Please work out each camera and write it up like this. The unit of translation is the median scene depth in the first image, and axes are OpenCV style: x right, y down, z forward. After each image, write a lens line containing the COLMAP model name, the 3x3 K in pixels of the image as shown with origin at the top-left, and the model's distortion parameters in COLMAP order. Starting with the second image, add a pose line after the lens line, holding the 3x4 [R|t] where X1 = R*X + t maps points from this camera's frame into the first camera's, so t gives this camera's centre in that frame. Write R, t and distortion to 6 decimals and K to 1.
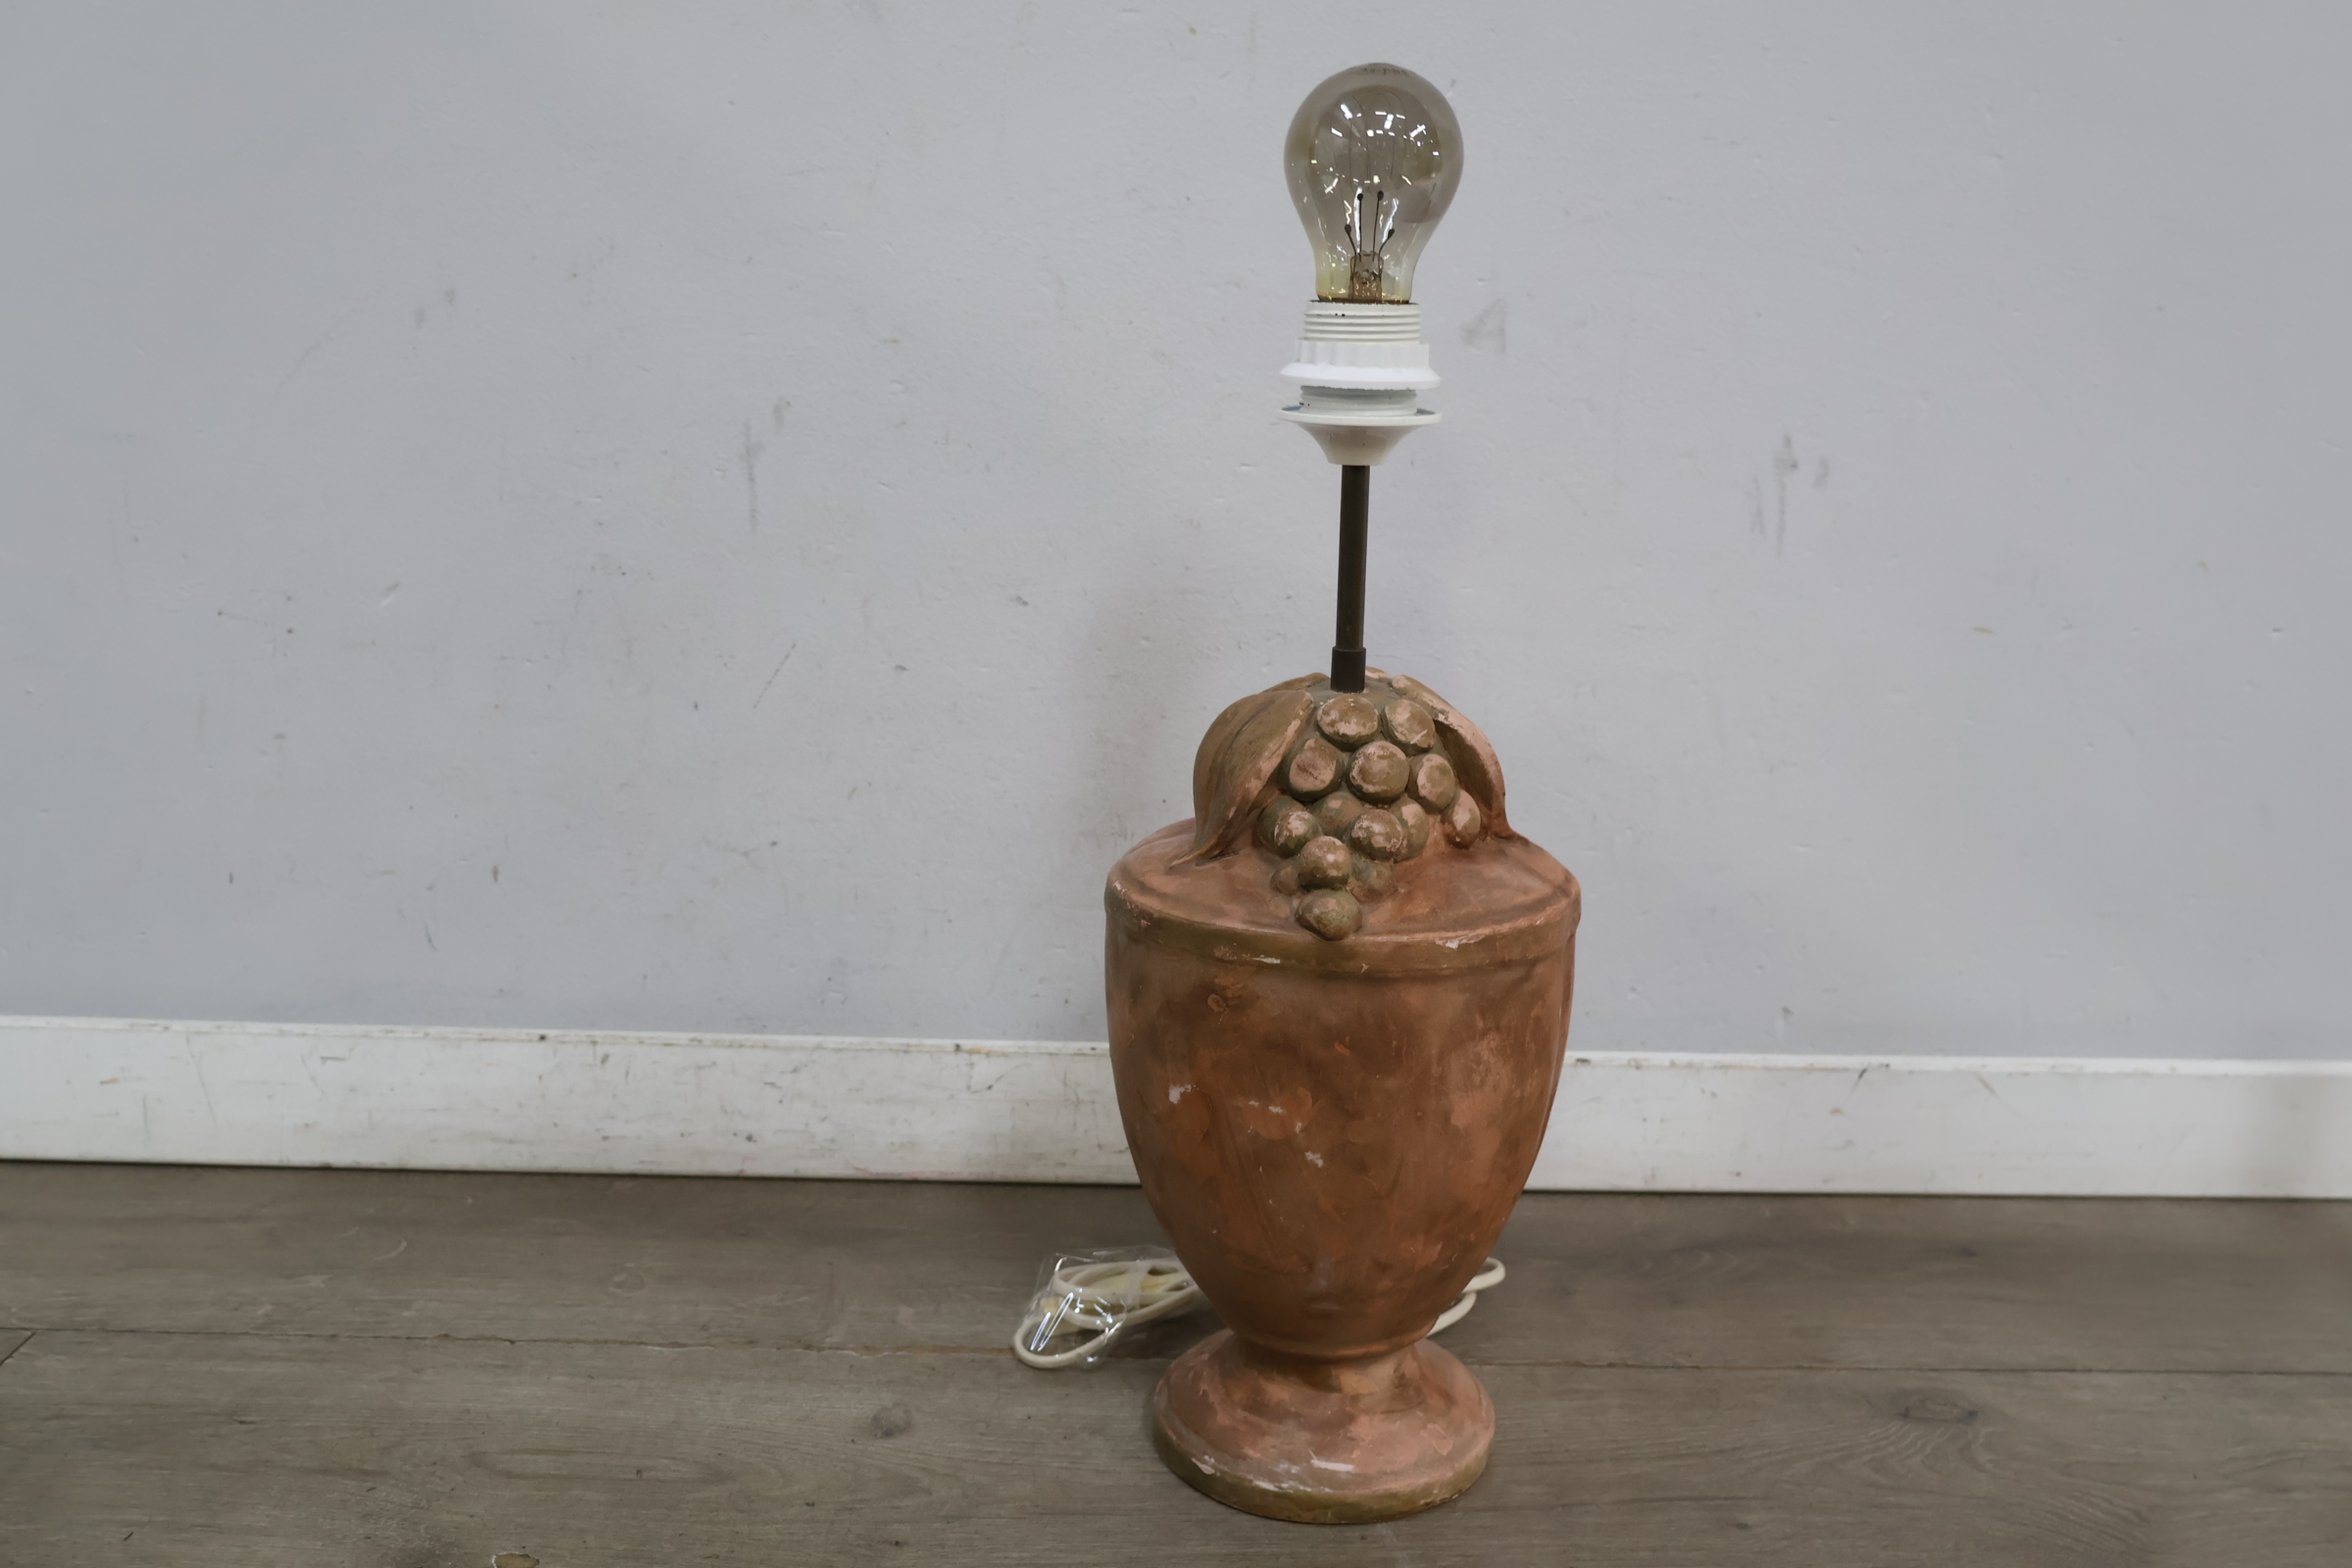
lens RADIAL K [[2190.0, 0, 1161.6], [0, 2190.0, 788.3], [0, 0, 1]] dist [0.015184, 0.000000]
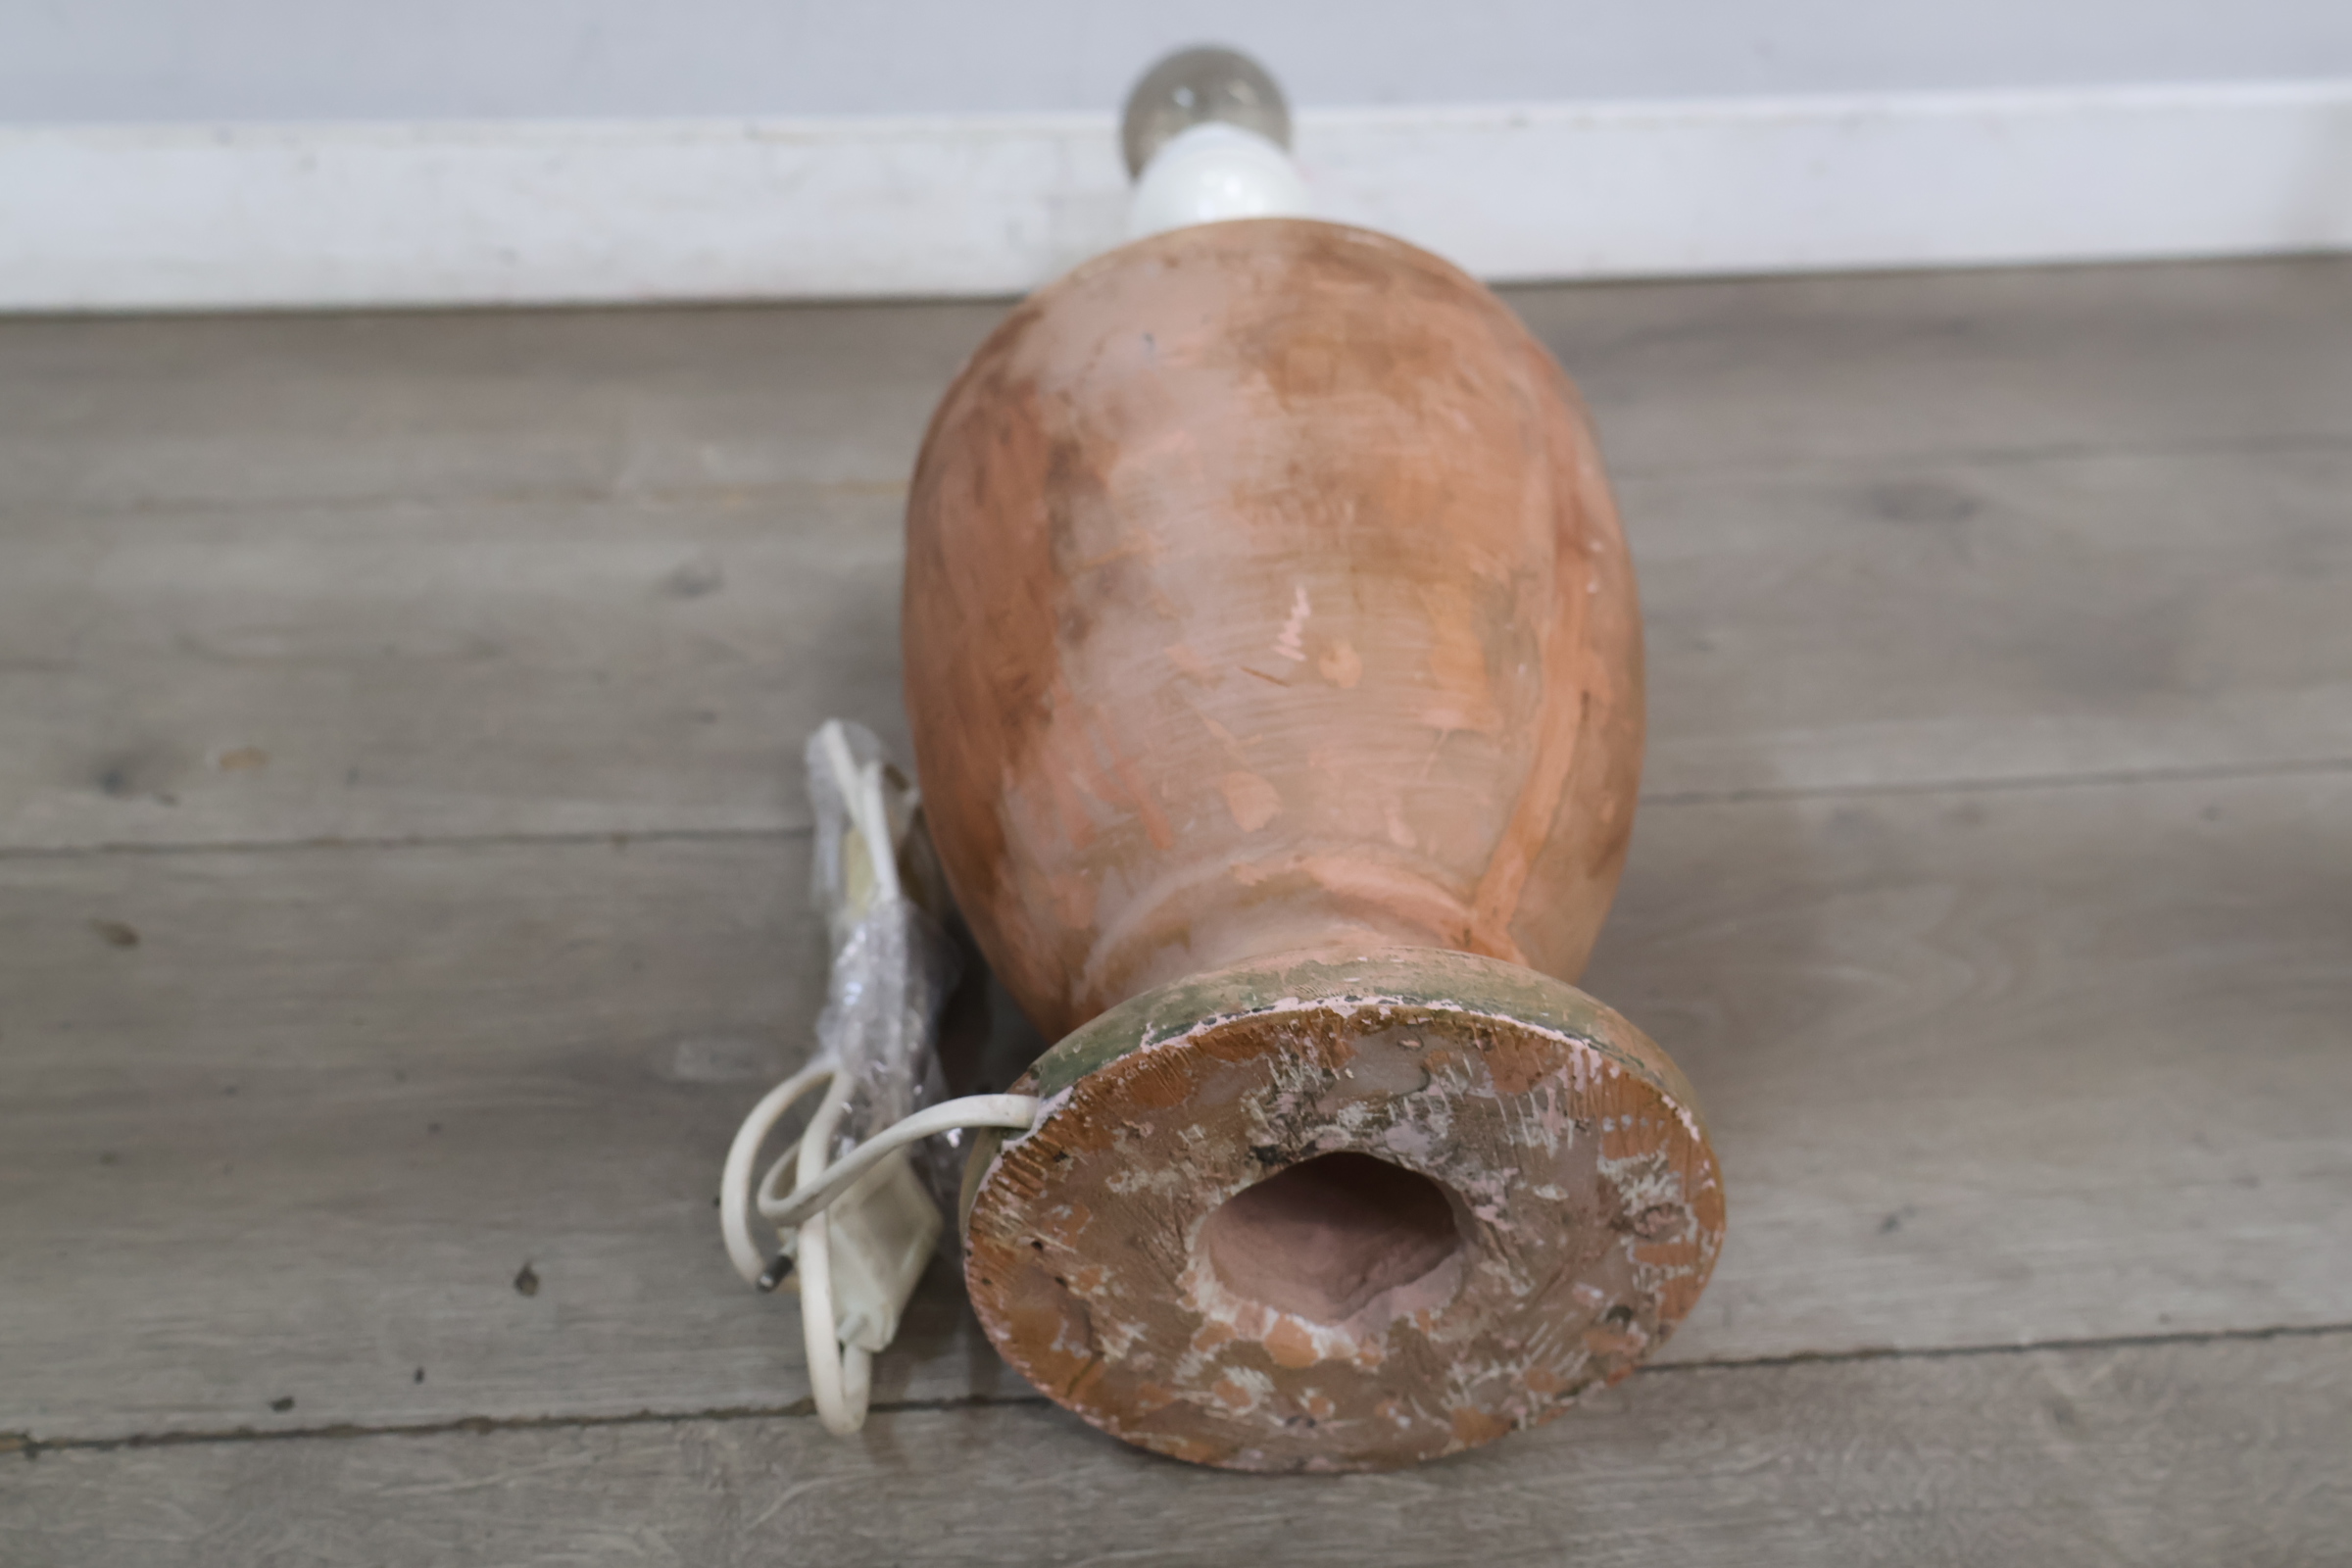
lens RADIAL K [[2190.0, 0, 1169.4], [0, 2190.0, 795.3], [0, 0, 1]] dist [0.015184, 0.000000]
pose [[0.997635, -0.052430, 0.044448, 0.014683], [0.032291, 0.928347, 0.370309, 0.063491], [-0.060678, -0.367998, 0.927845, 0.187923]]
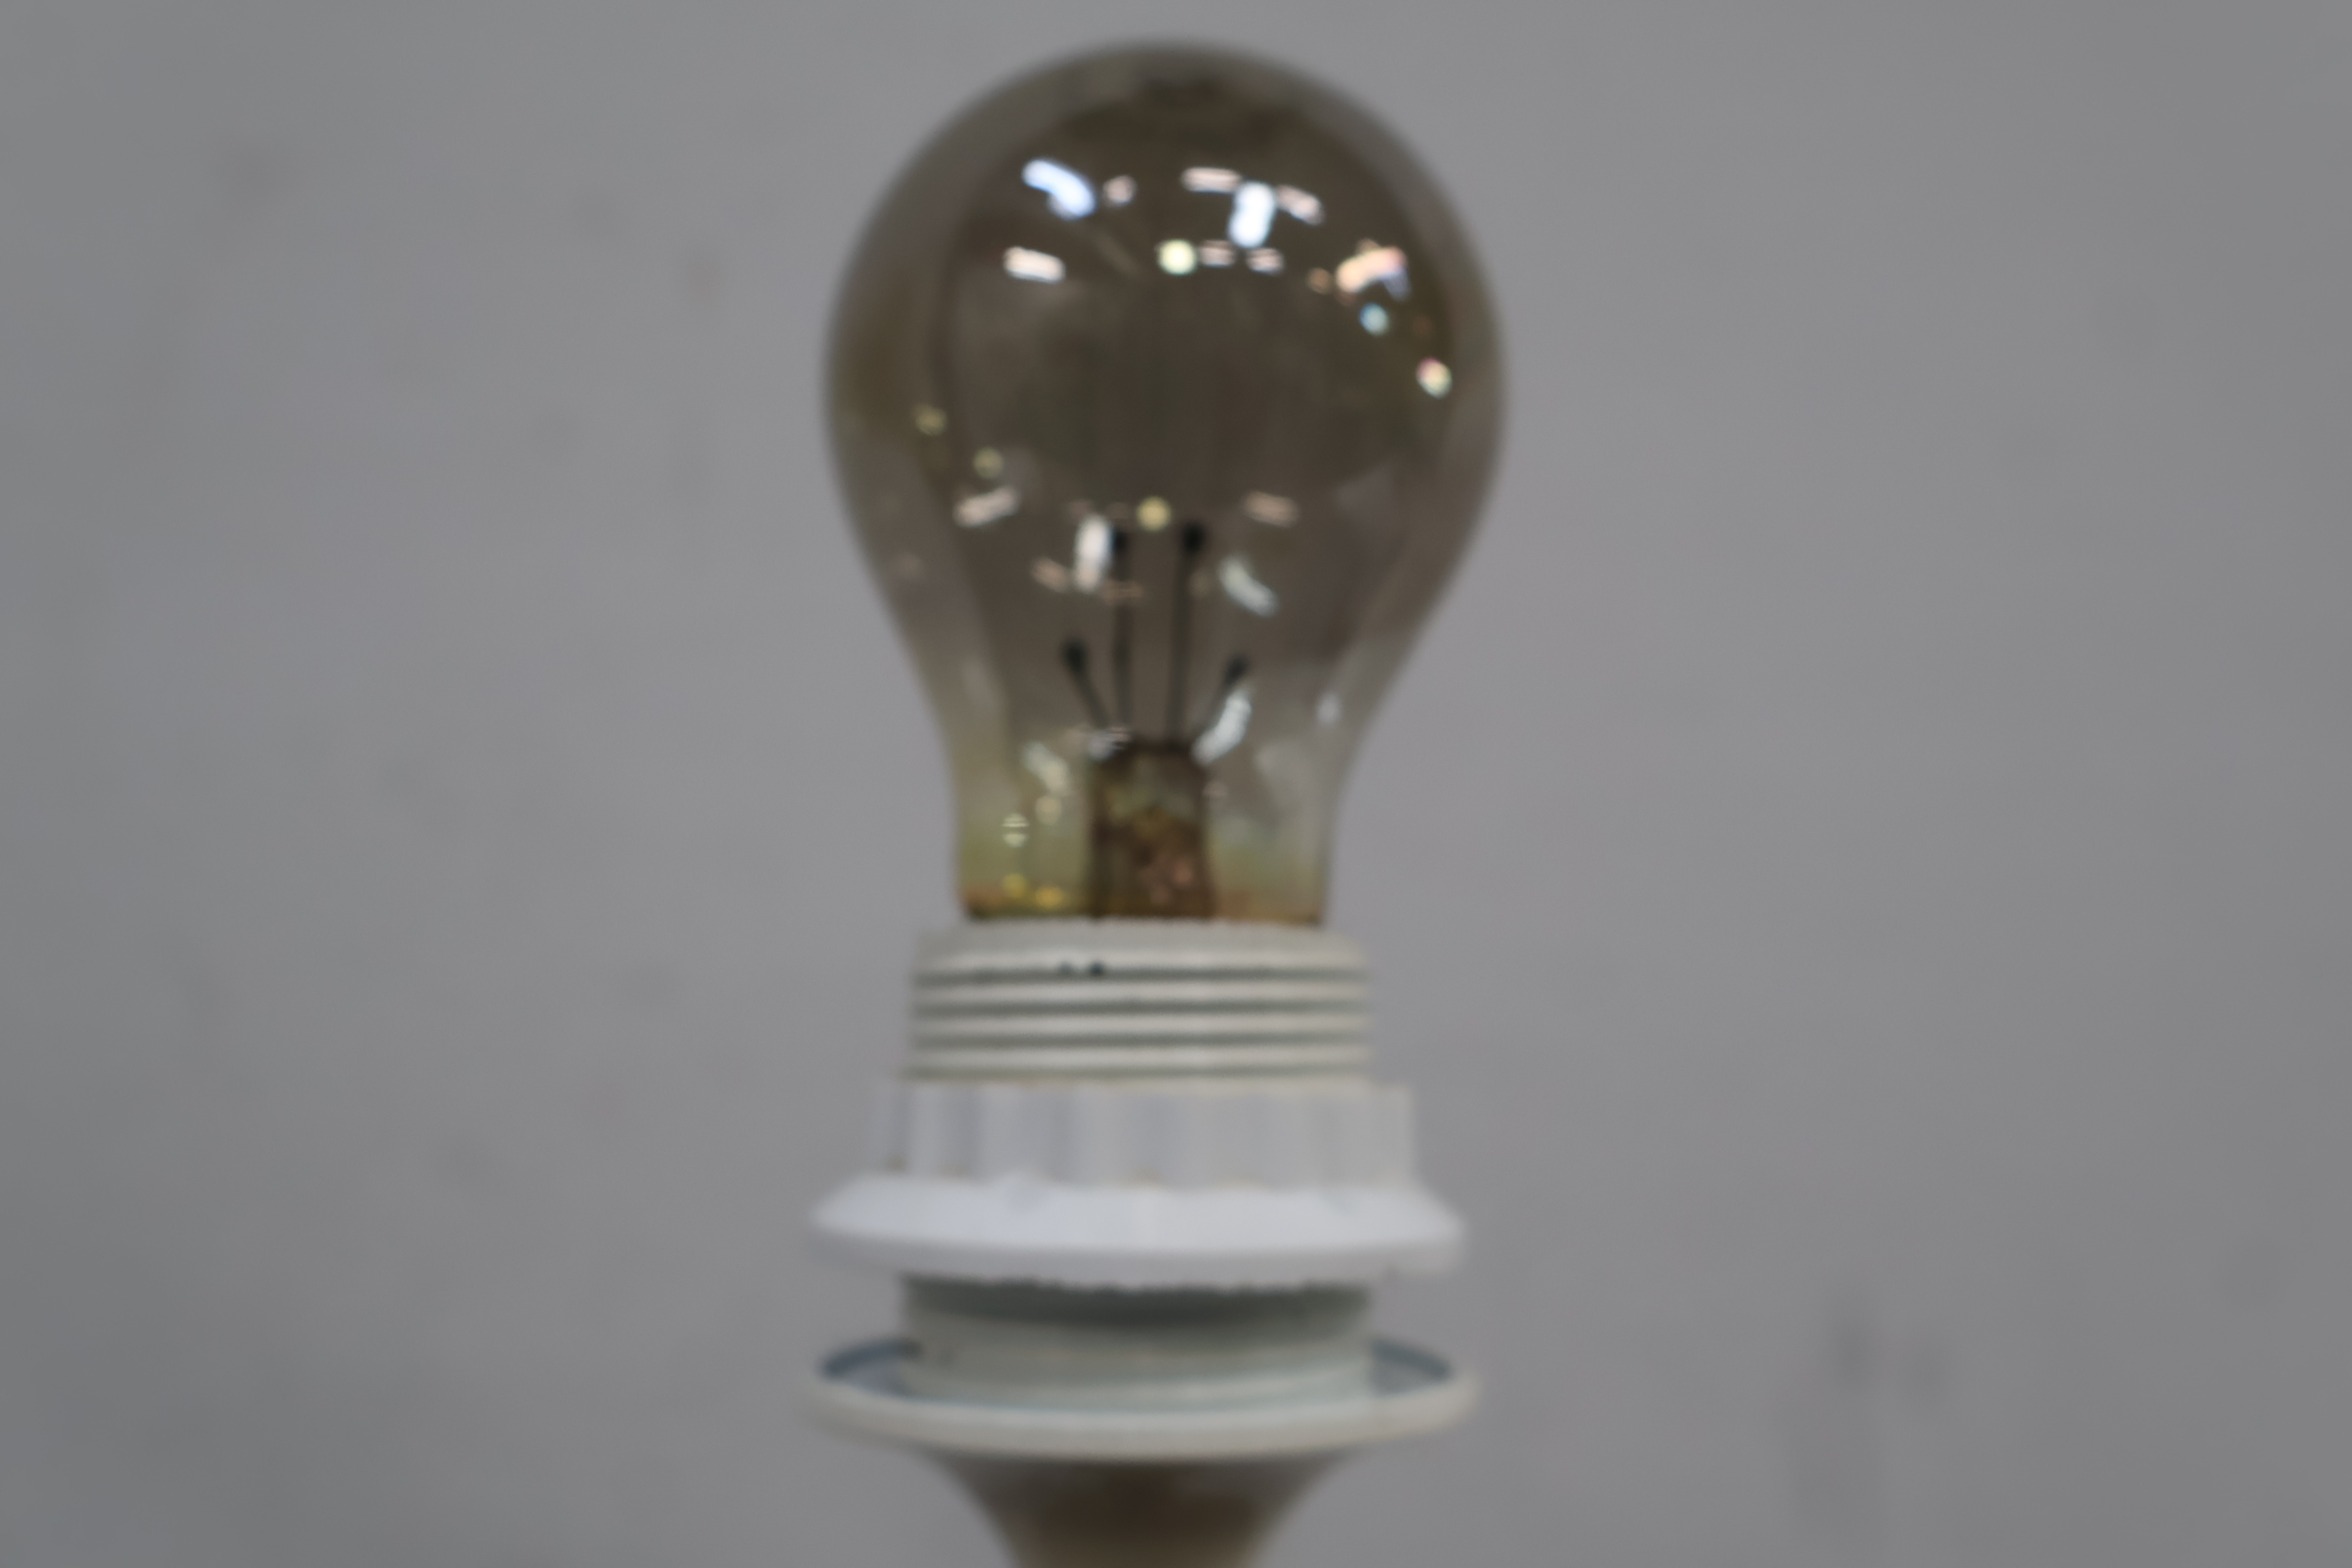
lens RADIAL K [[2190.0, 0, 1151.2], [0, 2190.0, 791.3], [0, 0, 1]] dist [0.015184, 0.000000]
pose [[0.970275, 0.013863, 0.241607, 0.028101], [0.072745, 0.935480, -0.345812, -0.132845], [-0.230812, 0.353108, 0.906664, 0.680010]]
